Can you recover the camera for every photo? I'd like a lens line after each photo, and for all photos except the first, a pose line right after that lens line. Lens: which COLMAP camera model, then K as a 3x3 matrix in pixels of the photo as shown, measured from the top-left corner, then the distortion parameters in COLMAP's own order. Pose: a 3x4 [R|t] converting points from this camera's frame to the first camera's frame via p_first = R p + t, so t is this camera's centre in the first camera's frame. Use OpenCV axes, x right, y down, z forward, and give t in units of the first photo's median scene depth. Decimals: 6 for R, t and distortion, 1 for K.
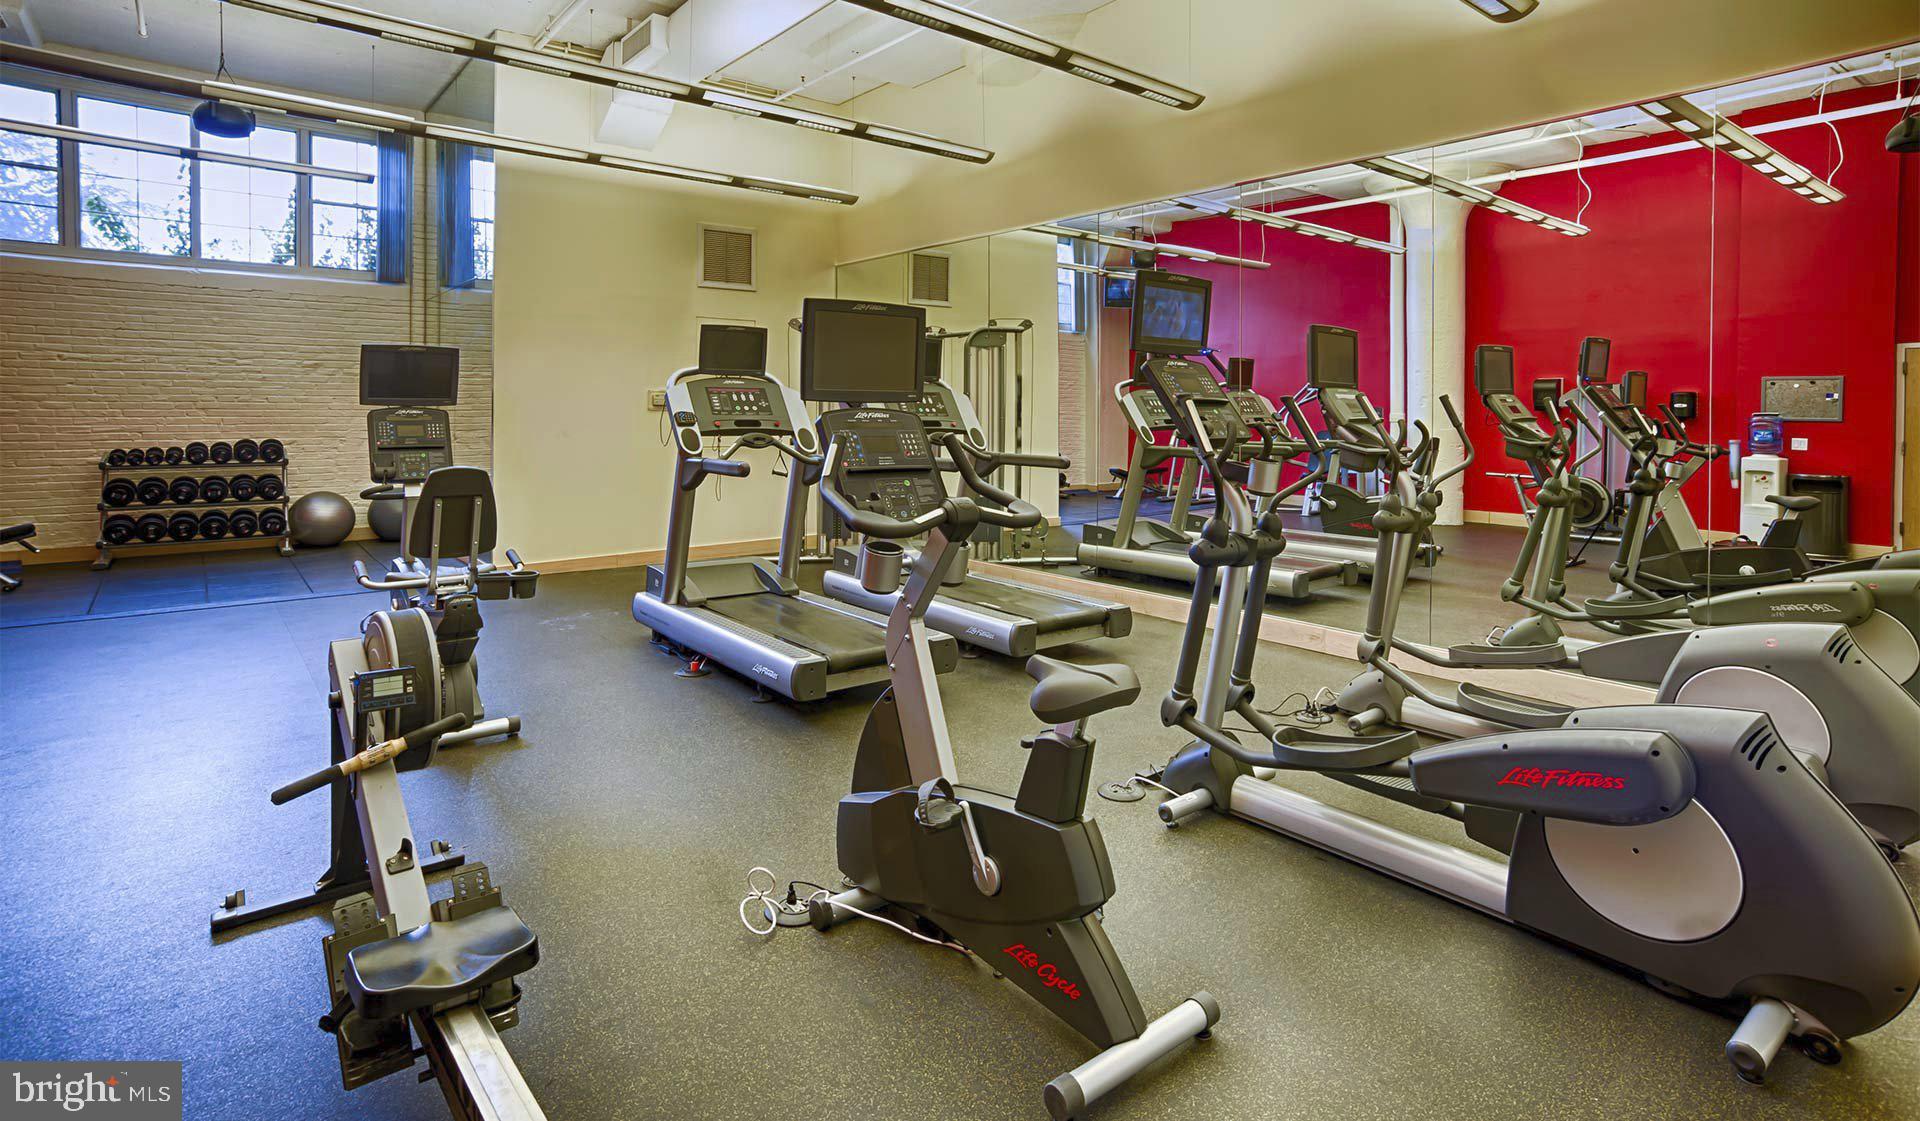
lens RADIAL K [[954.0, 0, 956.4], [0, 954.0, 420.1], [0, 0, 1]] dist [-0.001472, 0.029880]
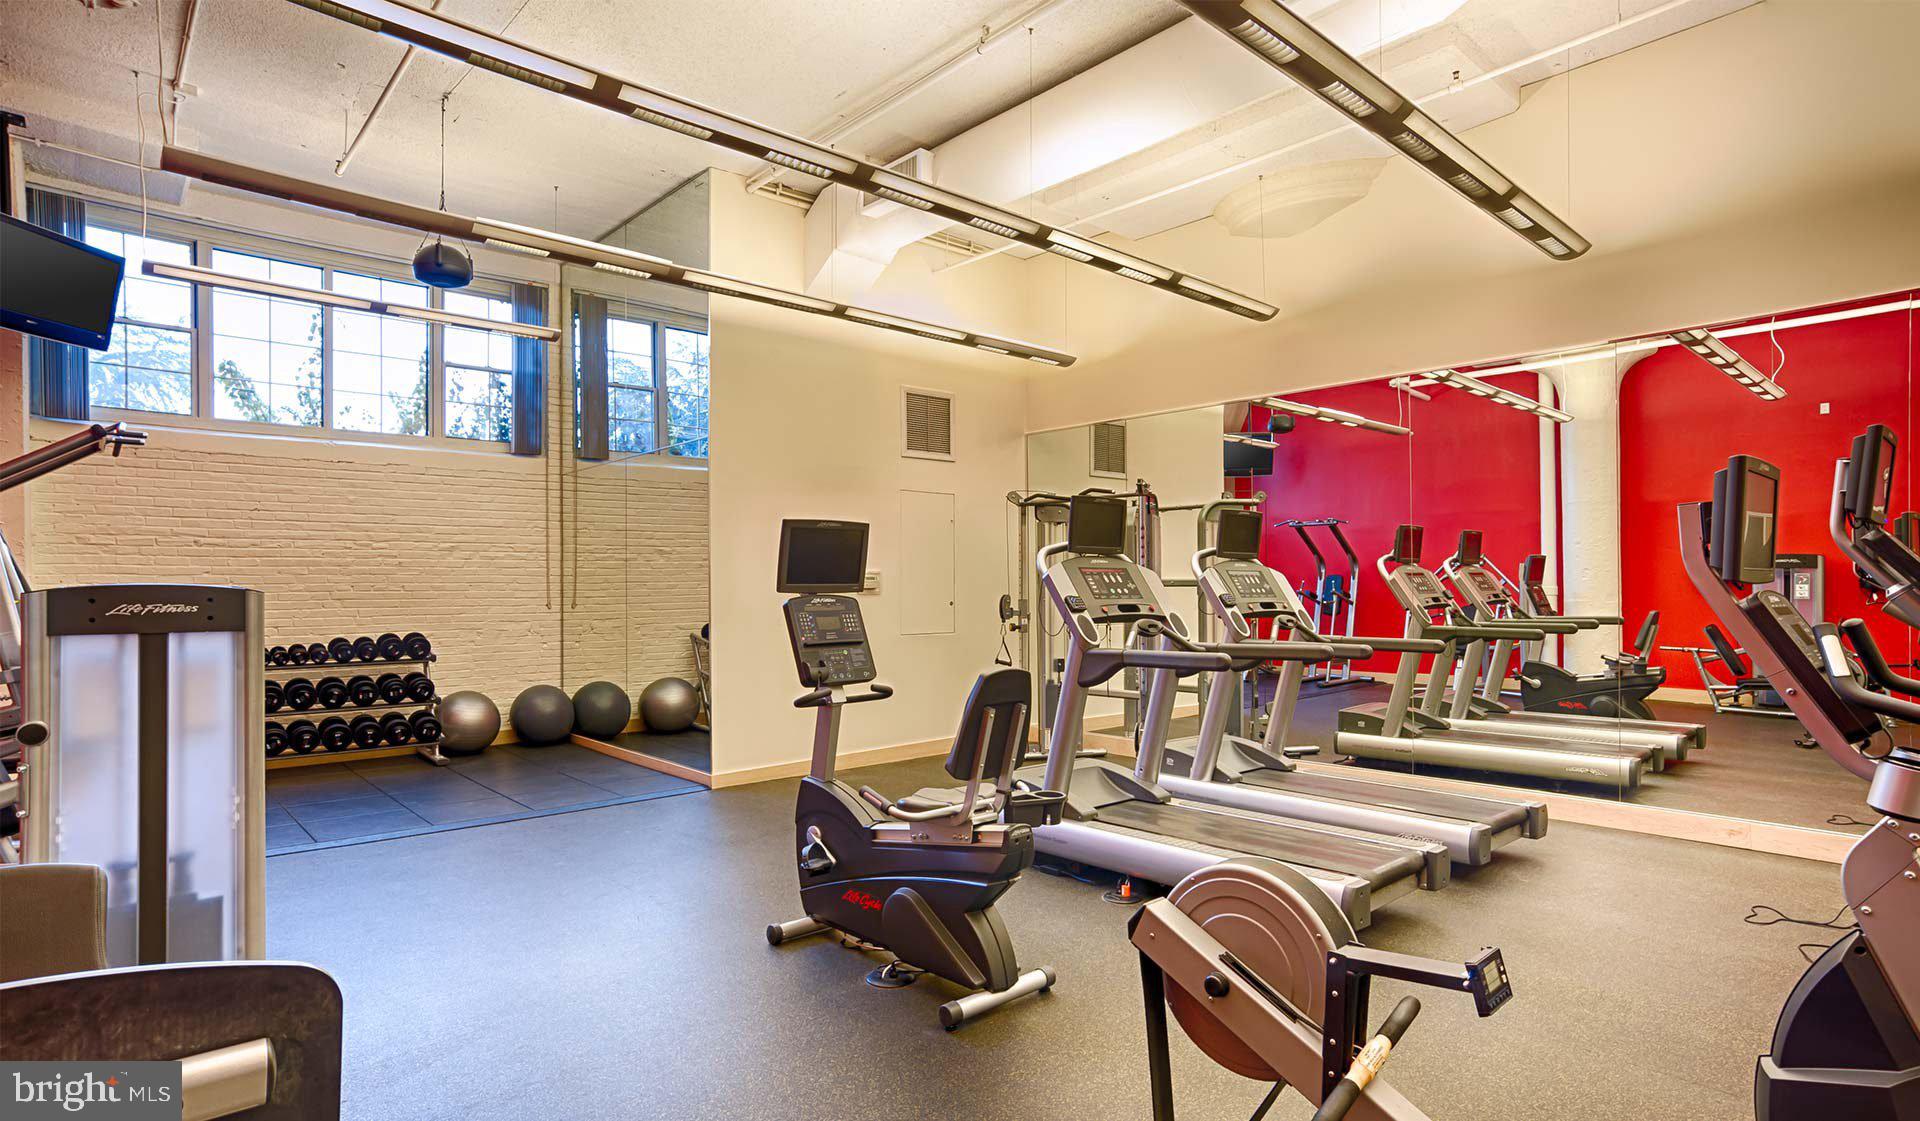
lens RADIAL K [[979.6, 0, 962.6], [0, 979.6, 588.8], [0, 0, 1]] dist [-0.009019, -0.000330]
pose [[0.997625, -0.012878, 0.067668, -0.279386], [0.013570, 0.999860, -0.009765, -0.004955], [-0.067532, 0.010660, 0.997660, 0.074256]]
